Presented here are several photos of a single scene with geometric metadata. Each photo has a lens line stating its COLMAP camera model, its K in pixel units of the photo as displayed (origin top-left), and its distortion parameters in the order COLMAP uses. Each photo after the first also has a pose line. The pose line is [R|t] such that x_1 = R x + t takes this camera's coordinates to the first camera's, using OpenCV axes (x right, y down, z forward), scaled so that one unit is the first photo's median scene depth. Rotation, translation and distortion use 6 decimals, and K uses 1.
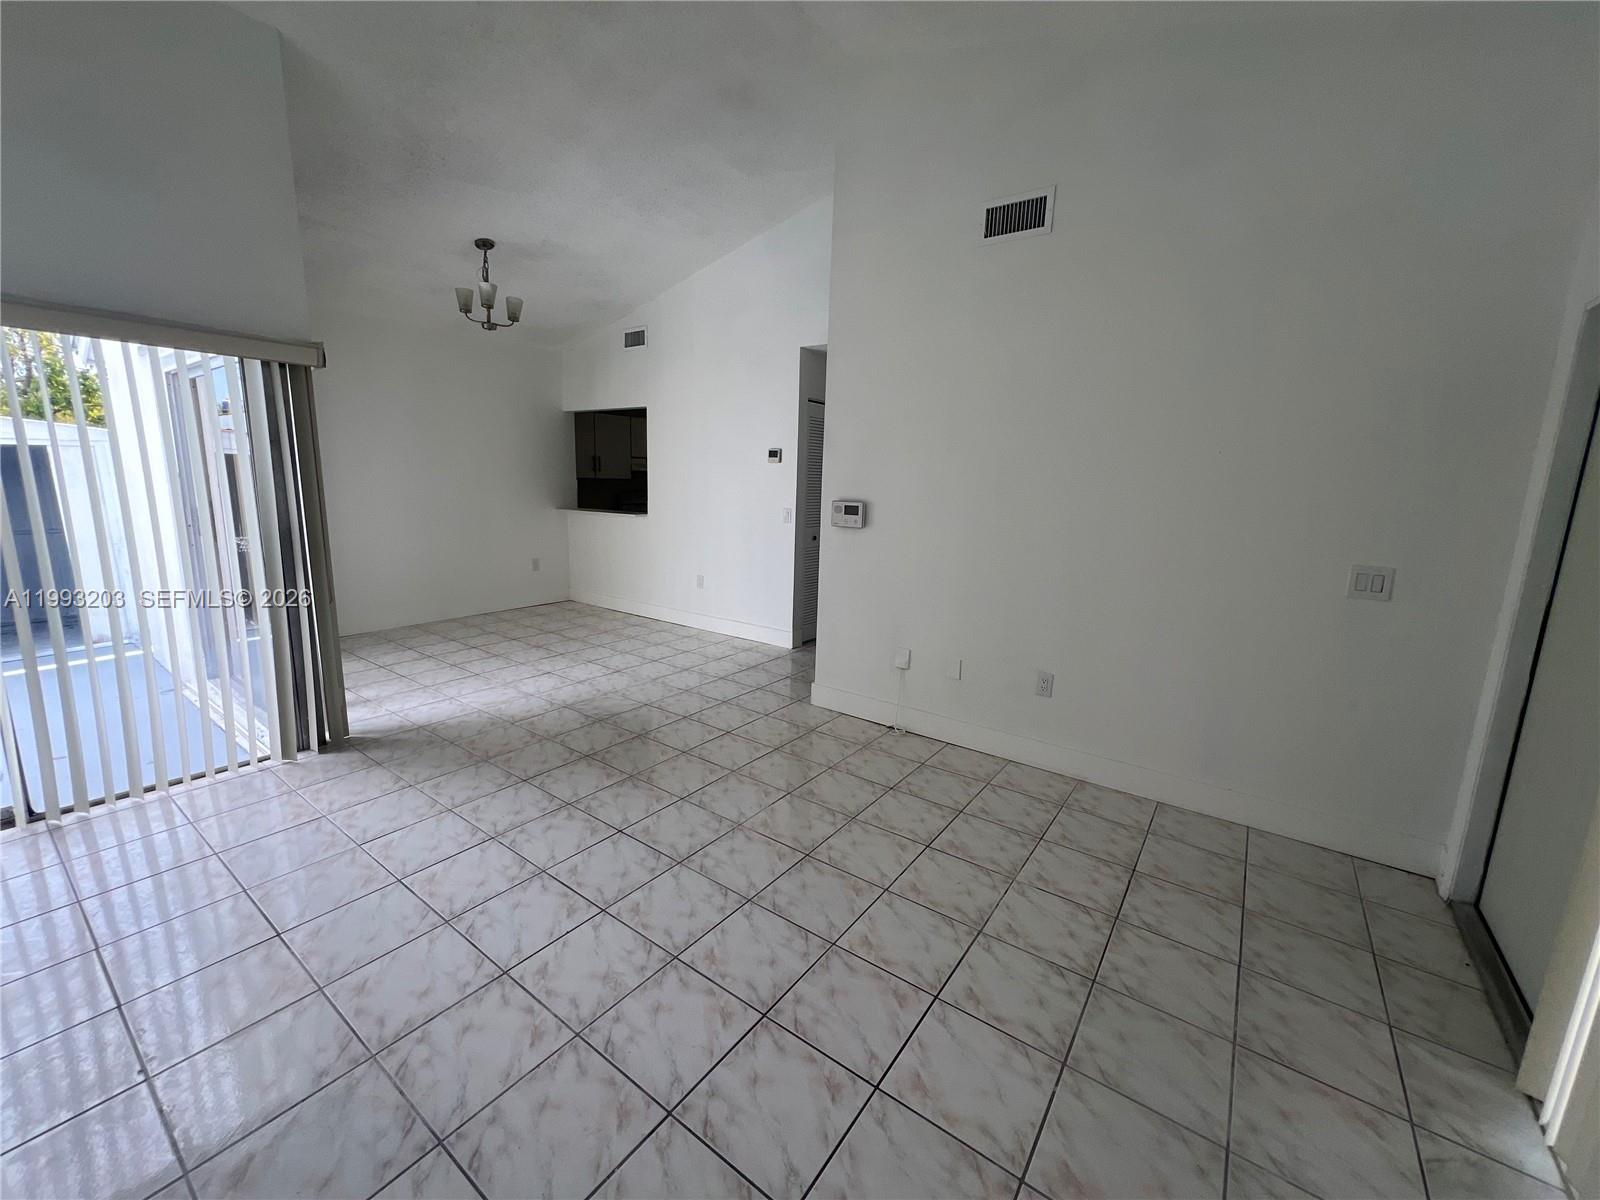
lens RADIAL K [[642.0, 0, 794.1], [0, 642.0, 596.8], [0, 0, 1]] dist [-0.004110, 0.000585]
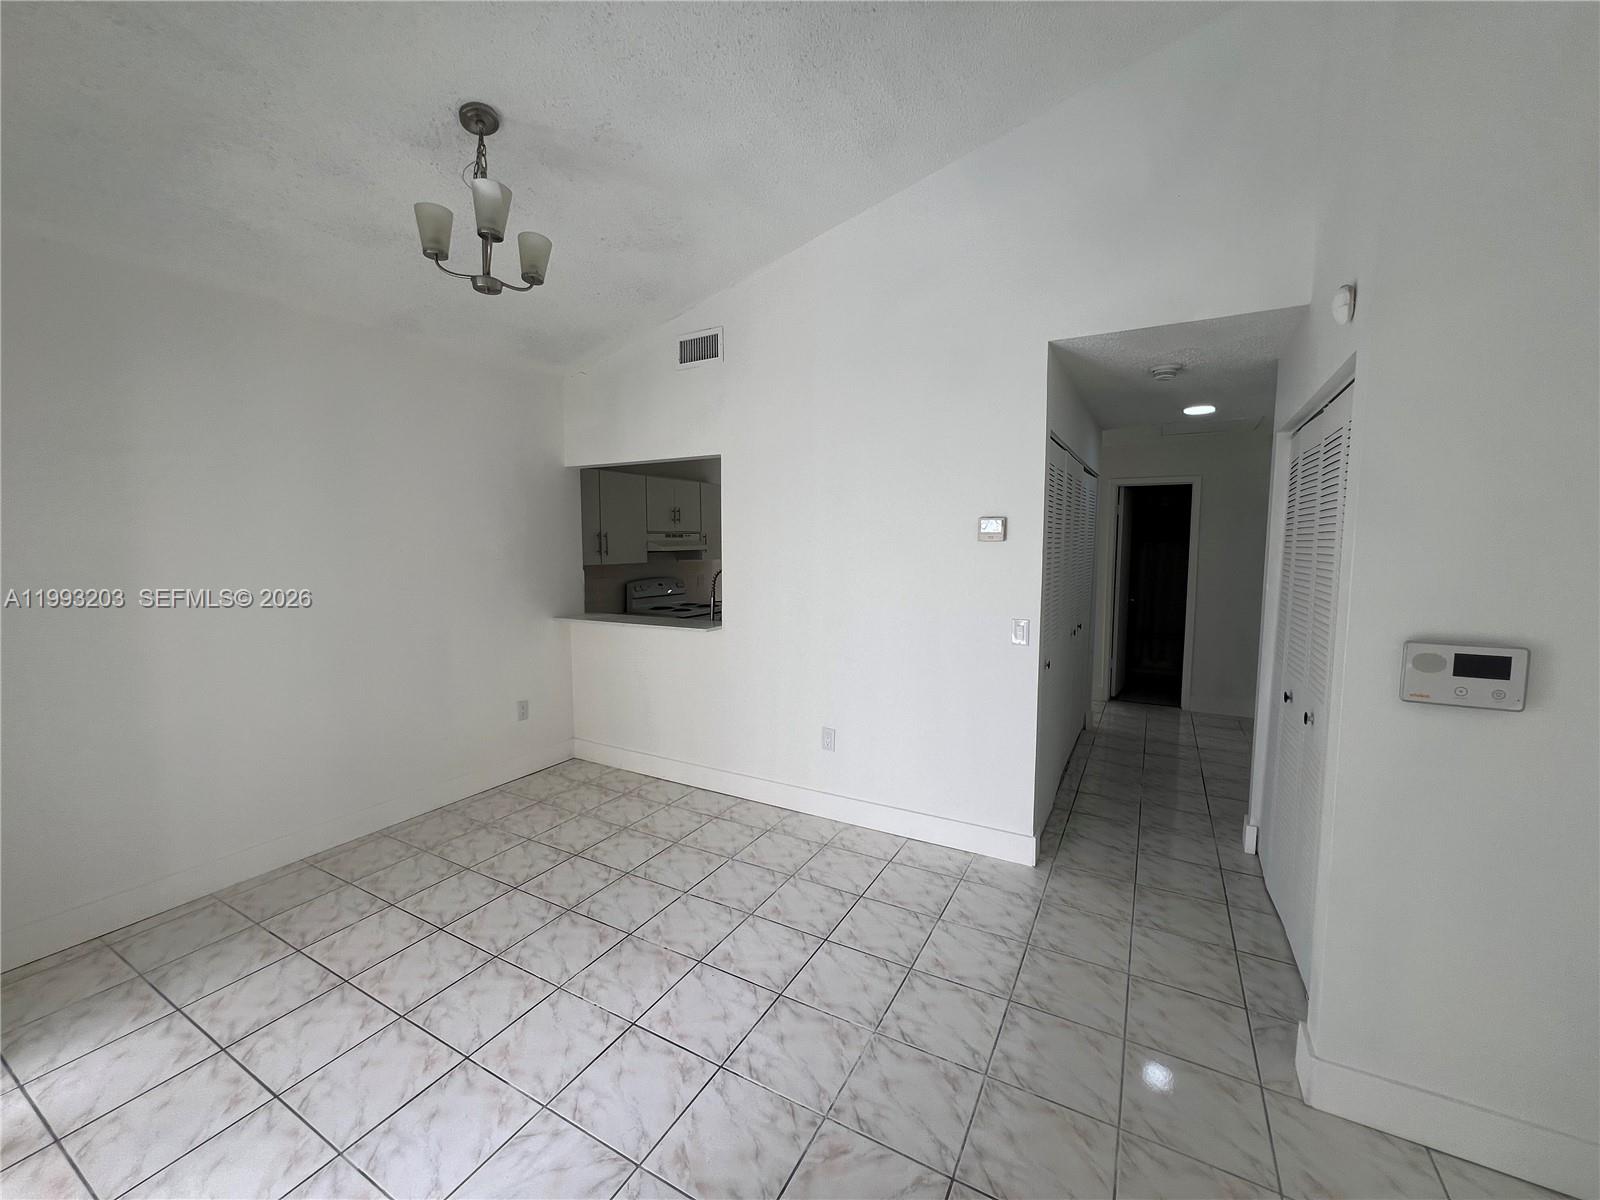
lens RADIAL K [[642.9, 0, 794.8], [0, 642.9, 598.5], [0, 0, 1]] dist [0.000006, 0.000042]
pose [[0.992941, -0.039399, 0.111876, -0.457149], [0.049640, 0.994678, -0.090282, -0.193800], [-0.107723, 0.095198, 0.989613, 0.765509]]
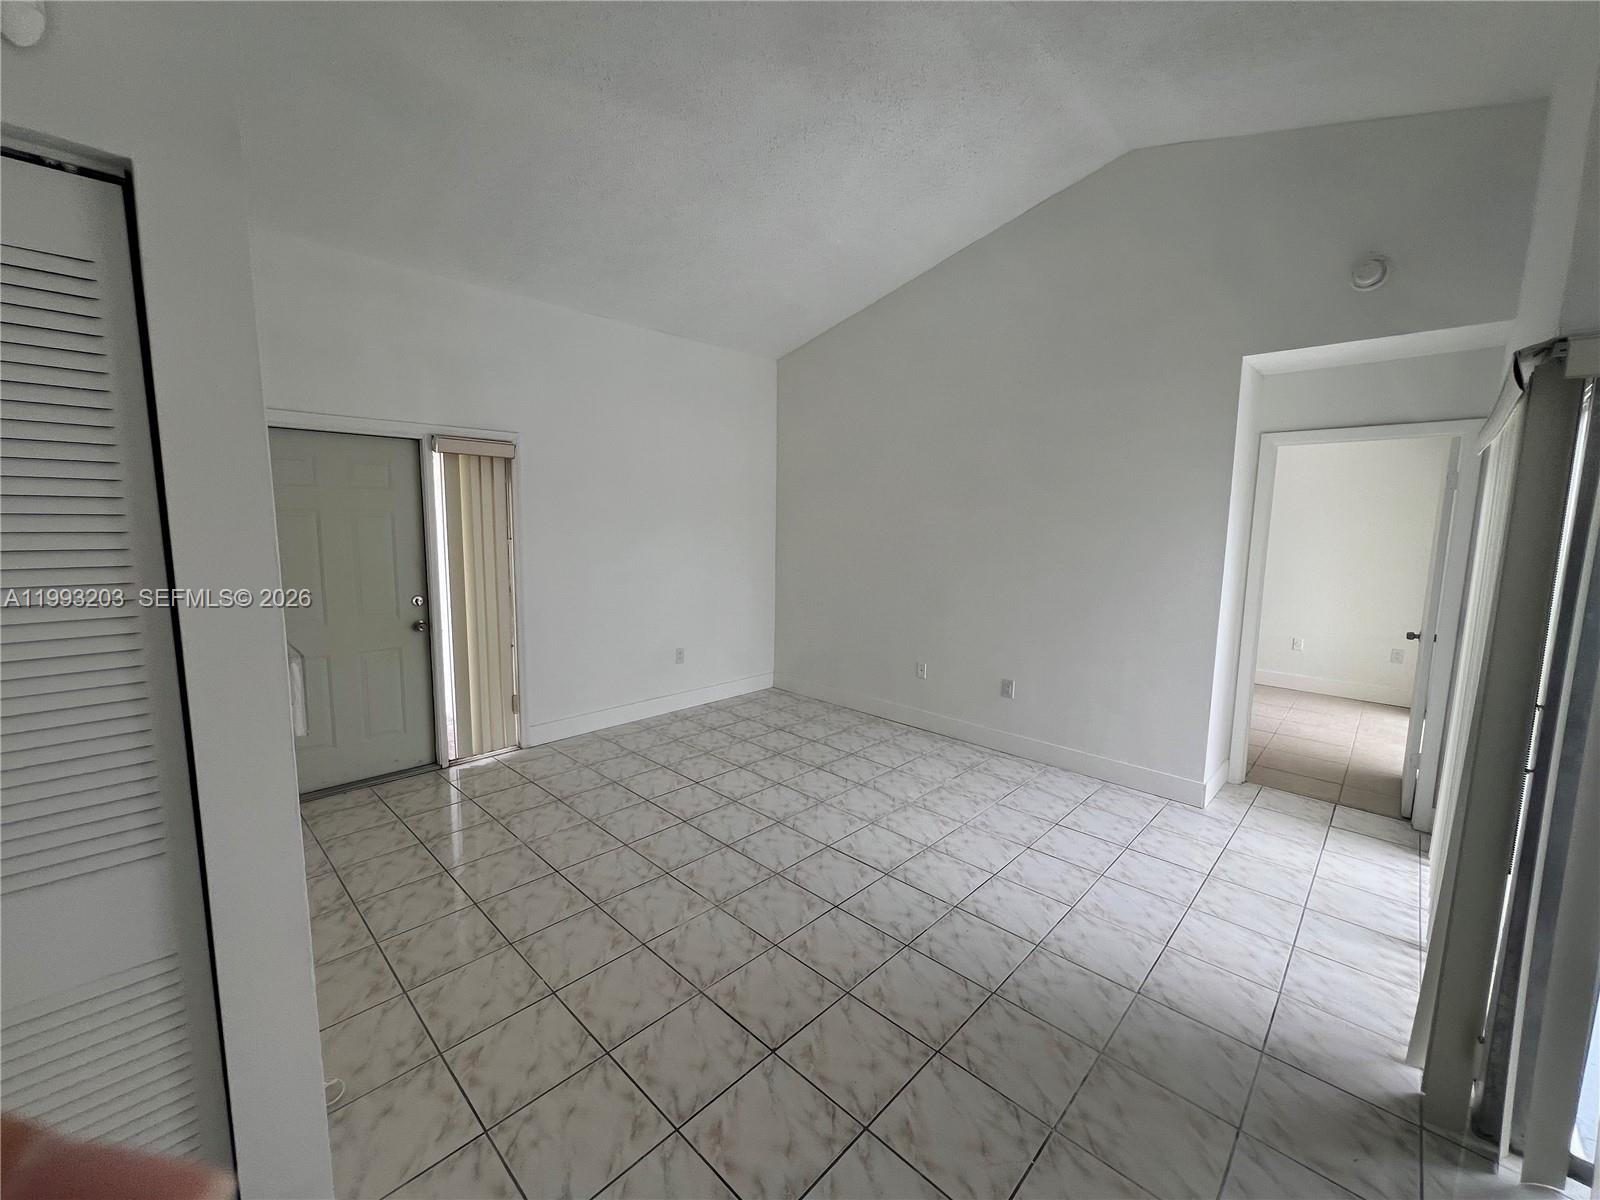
lens RADIAL K [[642.0, 0, 791.4], [0, 642.0, 601.0], [0, 0, 1]] dist [-0.004110, 0.000585]
pose [[-0.989469, -0.061216, 0.131159, -0.254713], [-0.017918, 0.950995, 0.308686, -0.332976], [-0.143629, 0.303085, -0.942078, 1.515985]]
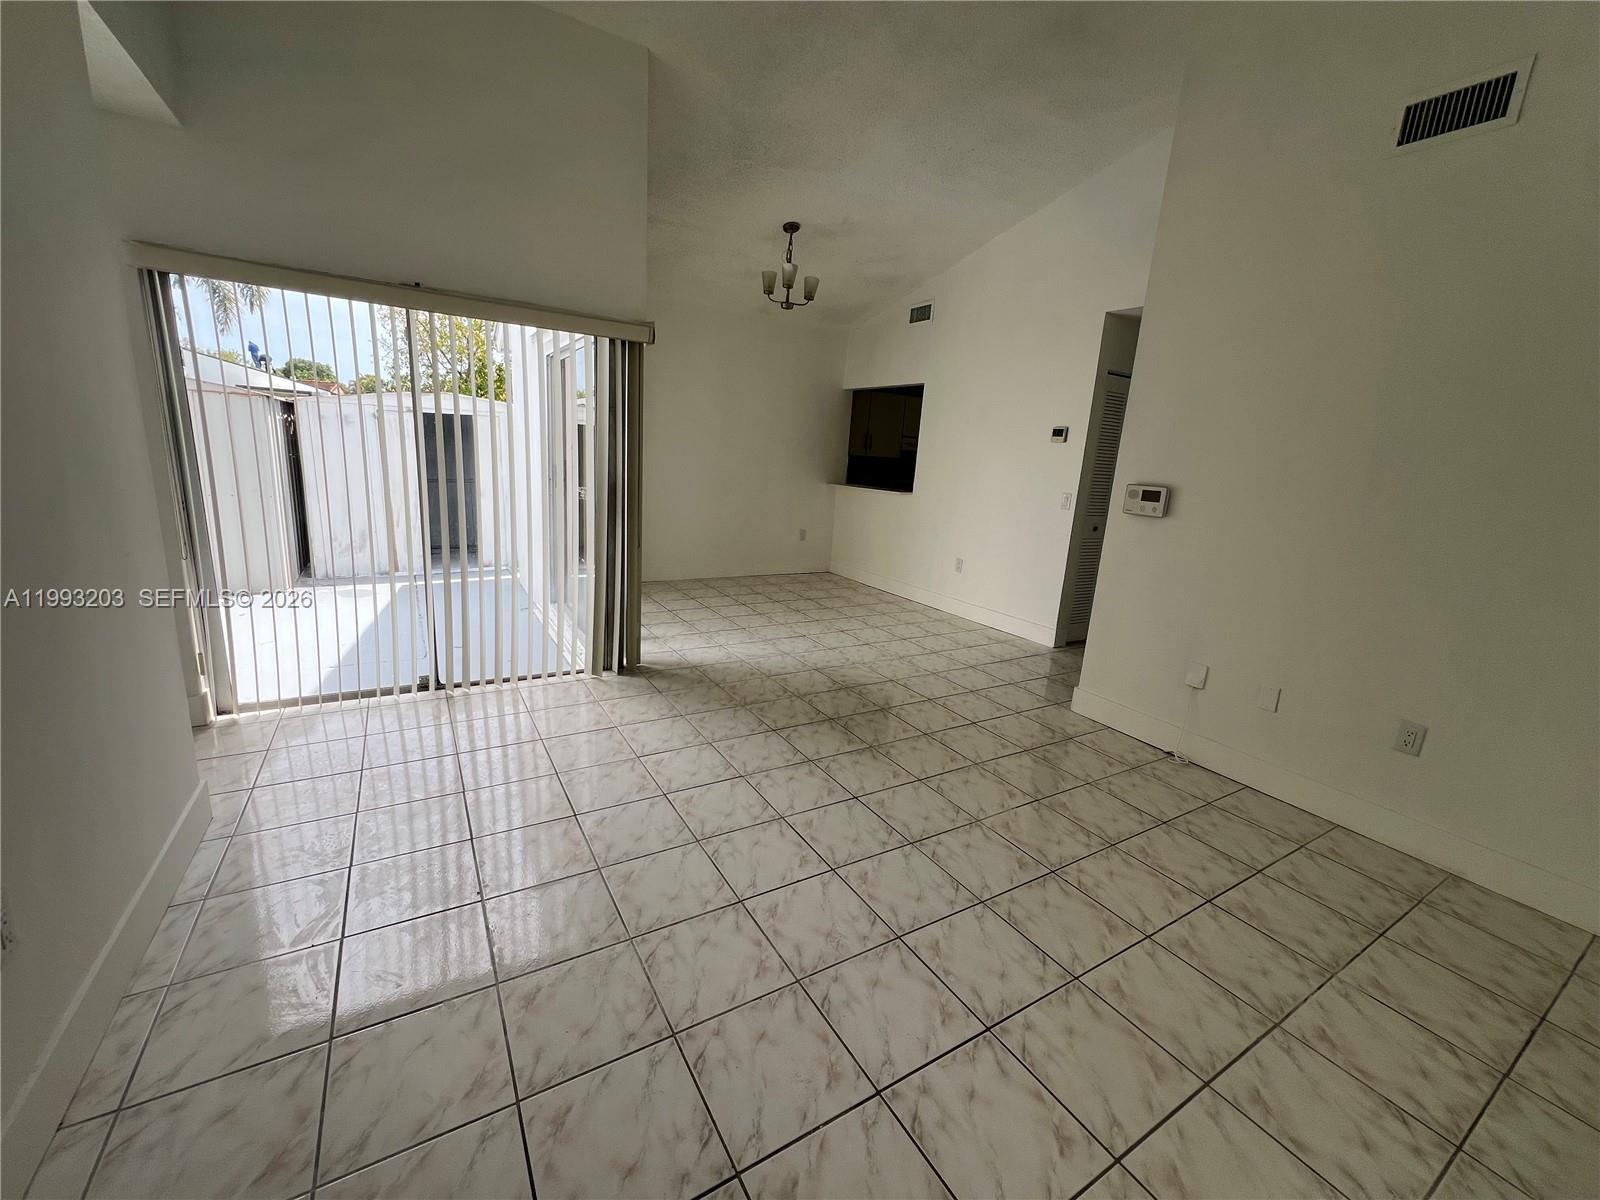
lens RADIAL K [[642.0, 0, 793.2], [0, 642.0, 596.8], [0, 0, 1]] dist [-0.004110, 0.000585]
pose [[0.919982, 0.115436, -0.374576, -0.017293], [-0.107113, 0.993315, 0.043042, 0.016513], [0.377041, 0.000524, 0.926196, 0.025784]]
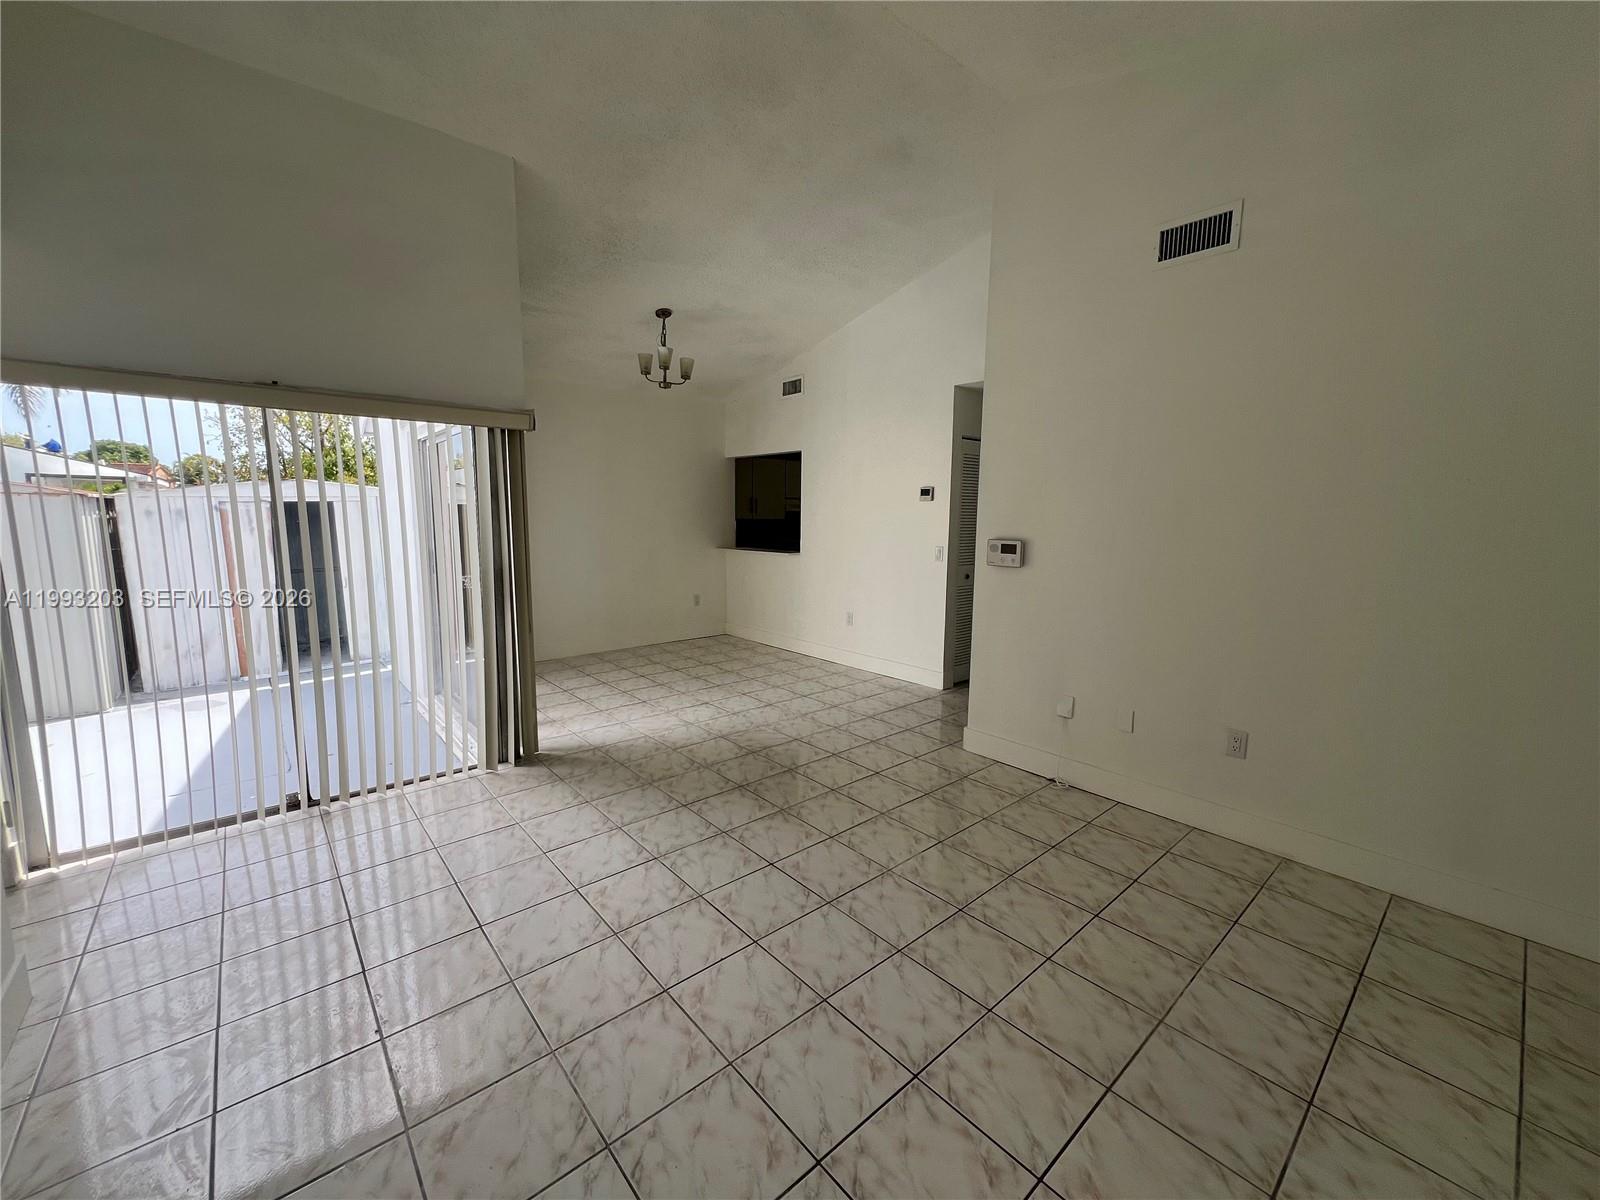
lens RADIAL K [[642.0, 0, 793.7], [0, 642.0, 596.4], [0, 0, 1]] dist [-0.004110, 0.000585]
pose [[0.974039, 0.009631, -0.226174, -0.007749], [-0.022318, 0.998313, -0.053606, -0.005593], [0.225276, 0.057262, 0.972611, -0.009348]]
